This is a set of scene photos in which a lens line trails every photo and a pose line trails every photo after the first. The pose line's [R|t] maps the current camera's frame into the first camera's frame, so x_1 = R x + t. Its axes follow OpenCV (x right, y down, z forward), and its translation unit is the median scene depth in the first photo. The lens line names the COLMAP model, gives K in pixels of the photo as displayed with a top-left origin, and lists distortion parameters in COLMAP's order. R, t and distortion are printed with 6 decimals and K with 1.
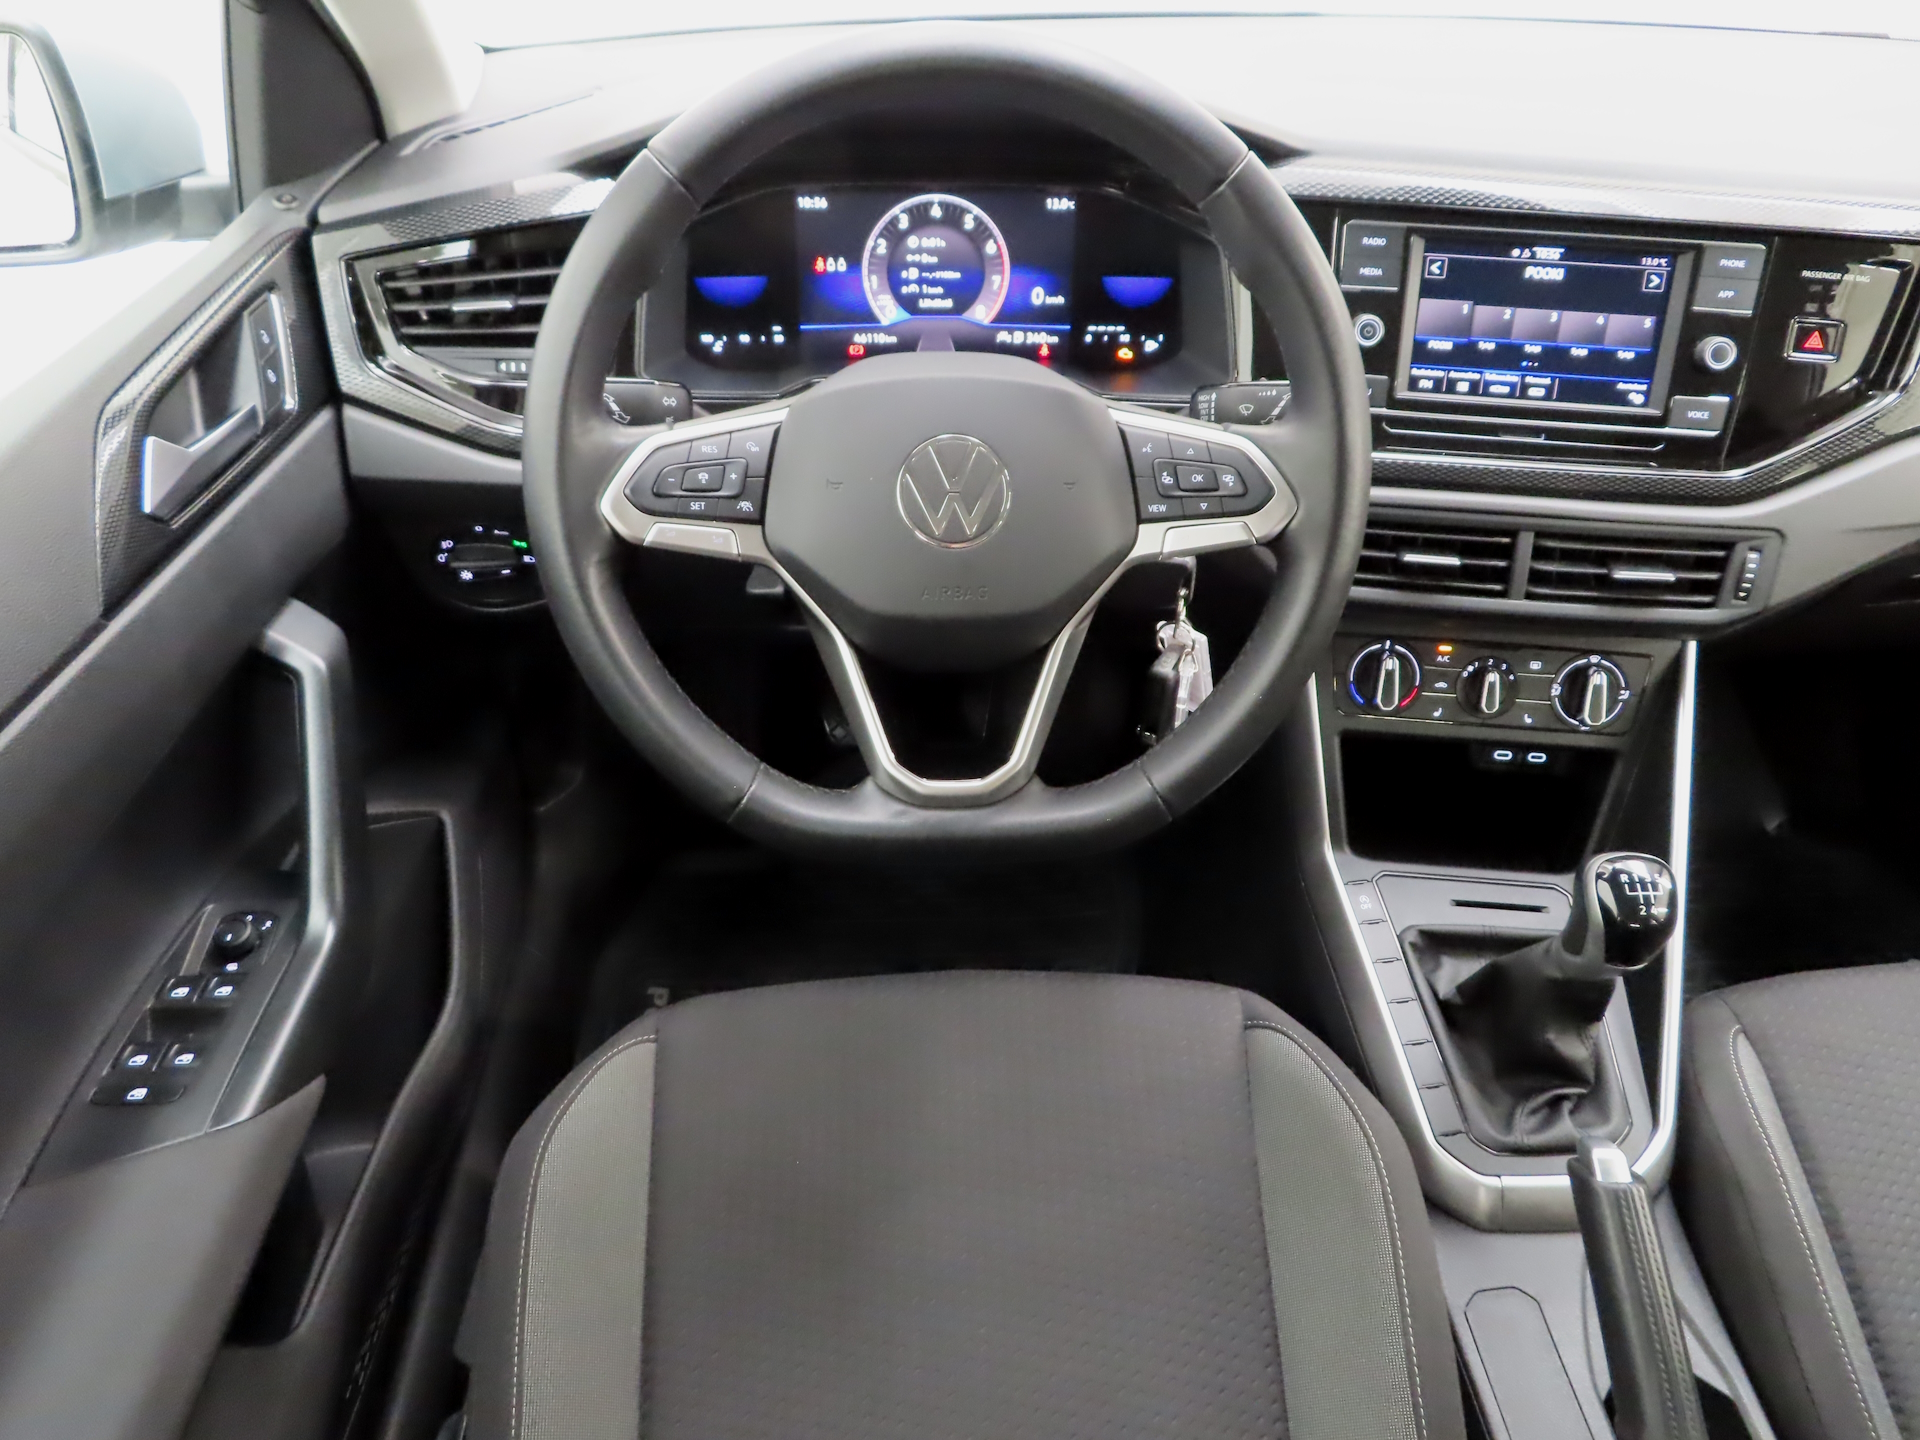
lens RADIAL K [[1398.1, 0, 960.0], [0, 1398.1, 720.0], [0, 0, 1]] dist [-0.008356, 0.006130]
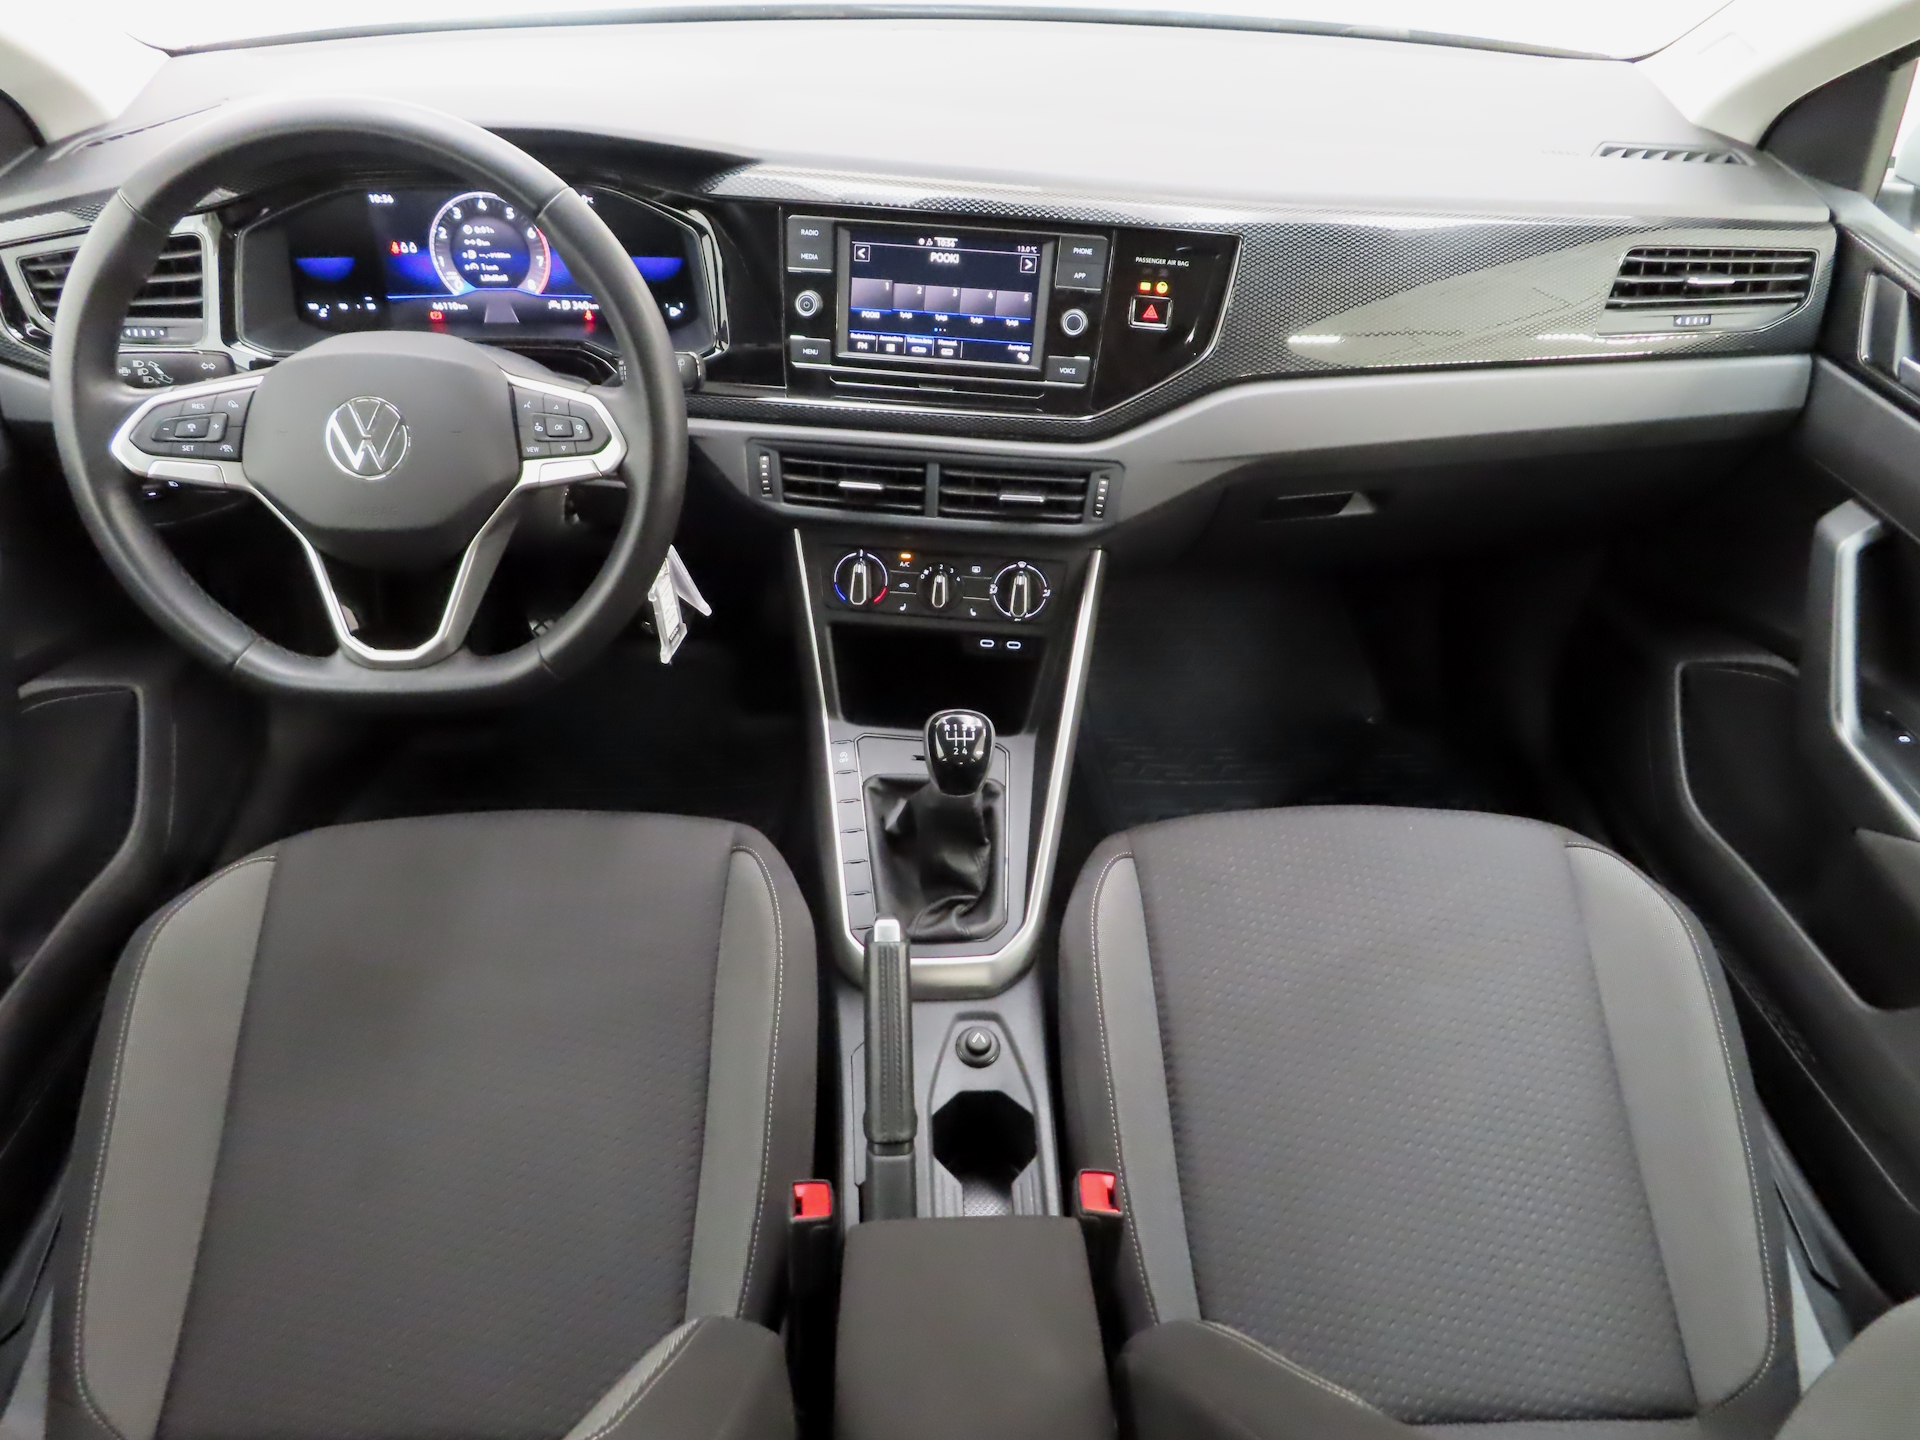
lens RADIAL K [[1398.1, 0, 960.0], [0, 1398.1, 720.0], [0, 0, 1]] dist [-0.008356, 0.006130]
pose [[1.000000, 0.000589, 0.000598, 0.424722], [-0.000622, 0.998337, 0.057638, 0.025444], [-0.000563, -0.057638, 0.998337, -0.286500]]
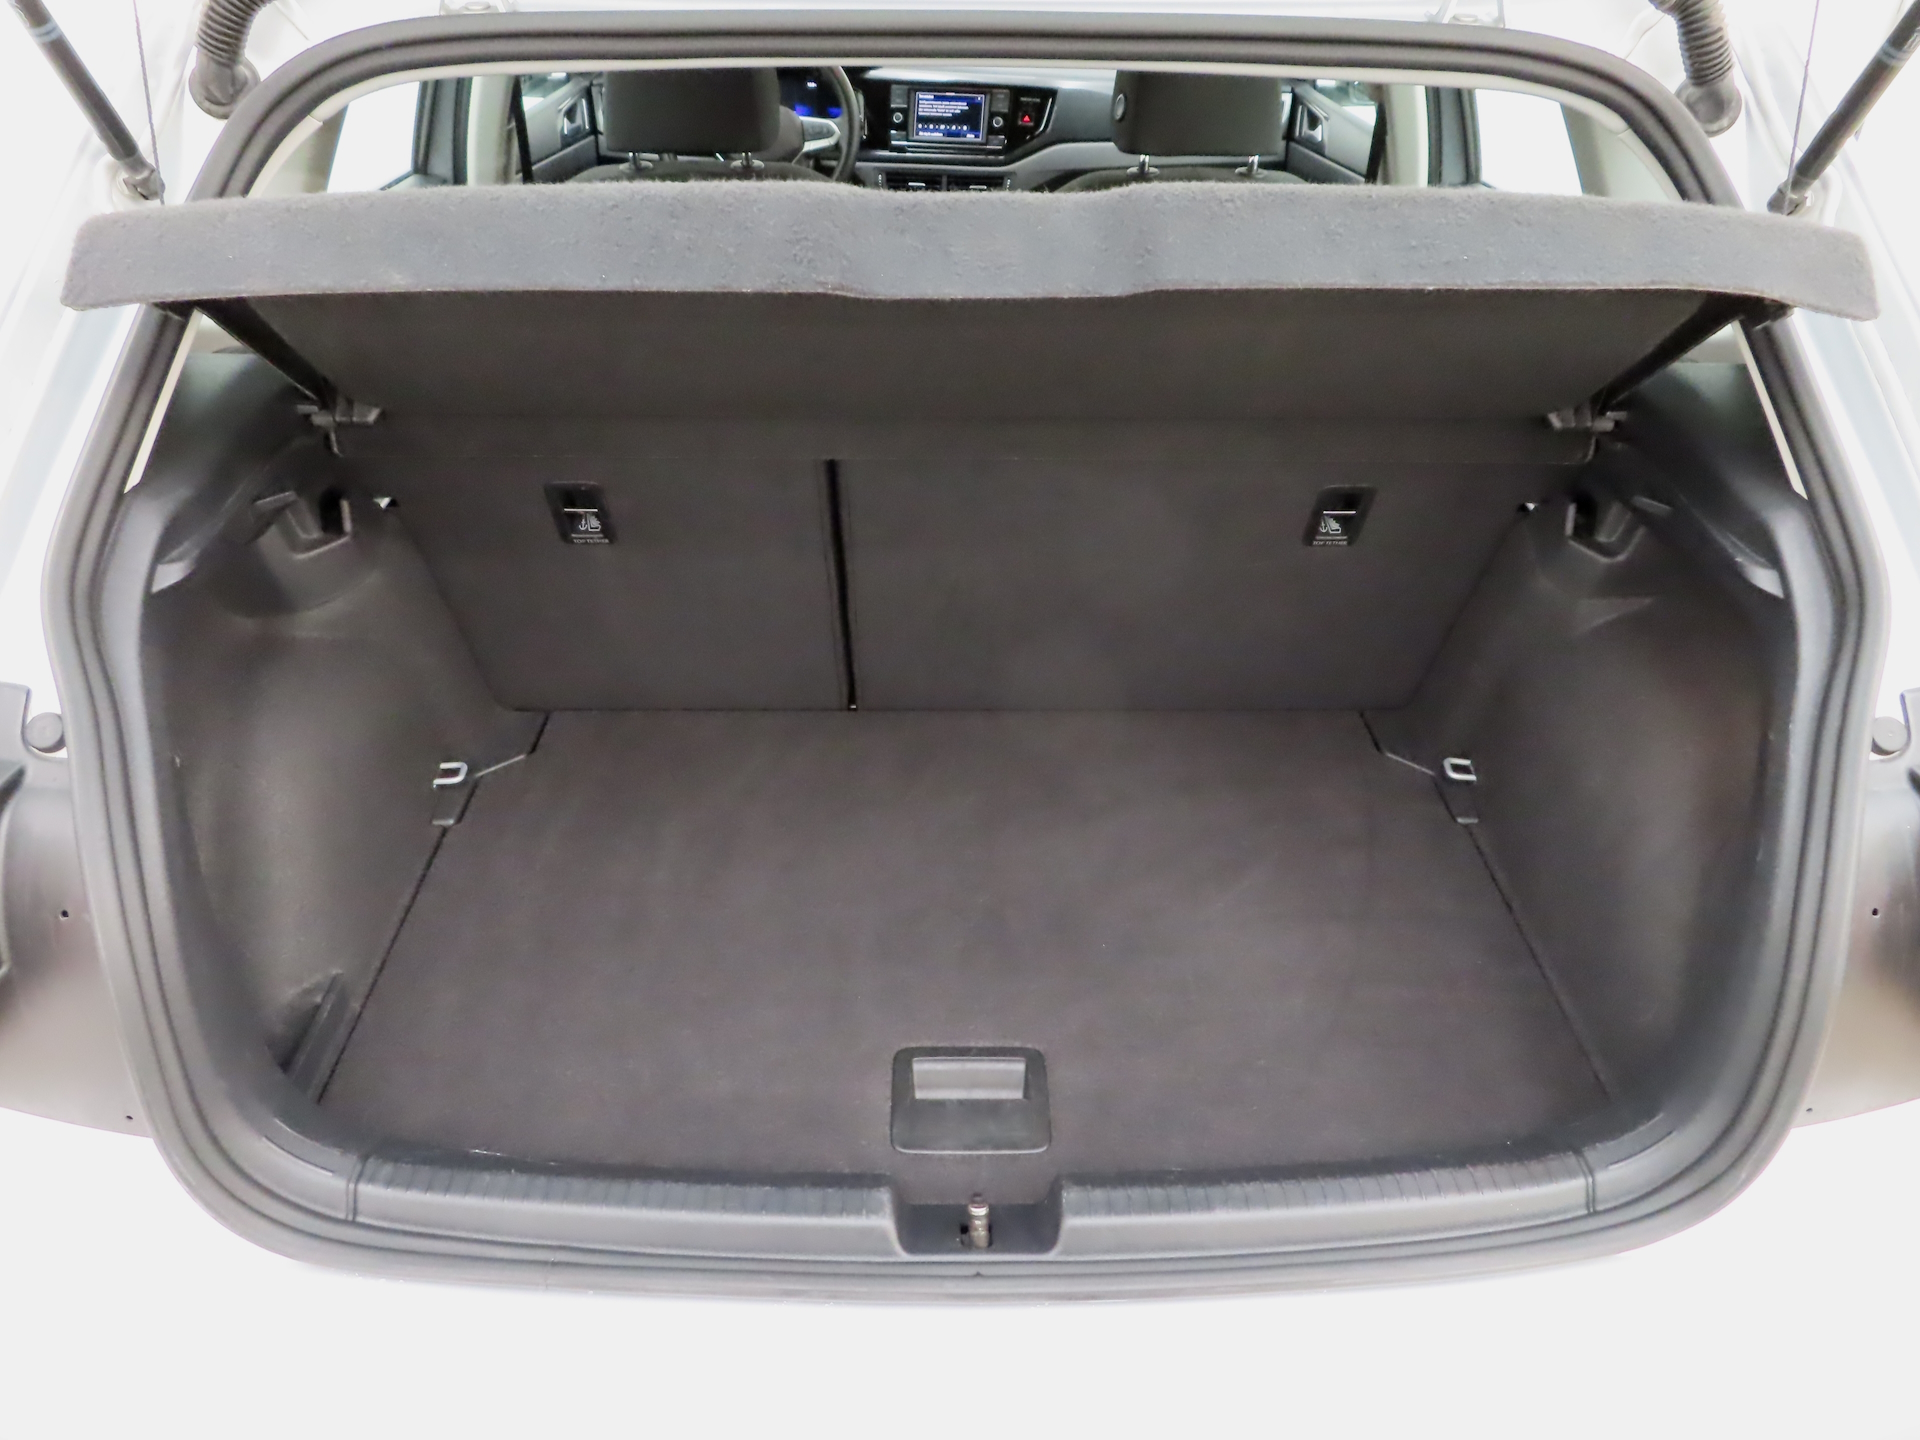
lens RADIAL K [[1398.1, 0, 960.0], [0, 1398.1, 720.0], [0, 0, 1]] dist [-0.008356, 0.006130]
pose [[0.999522, 0.011962, -0.028523, 0.548052], [-0.013778, 0.997832, -0.064356, 1.367171], [0.027691, 0.064719, 0.997519, -2.231777]]
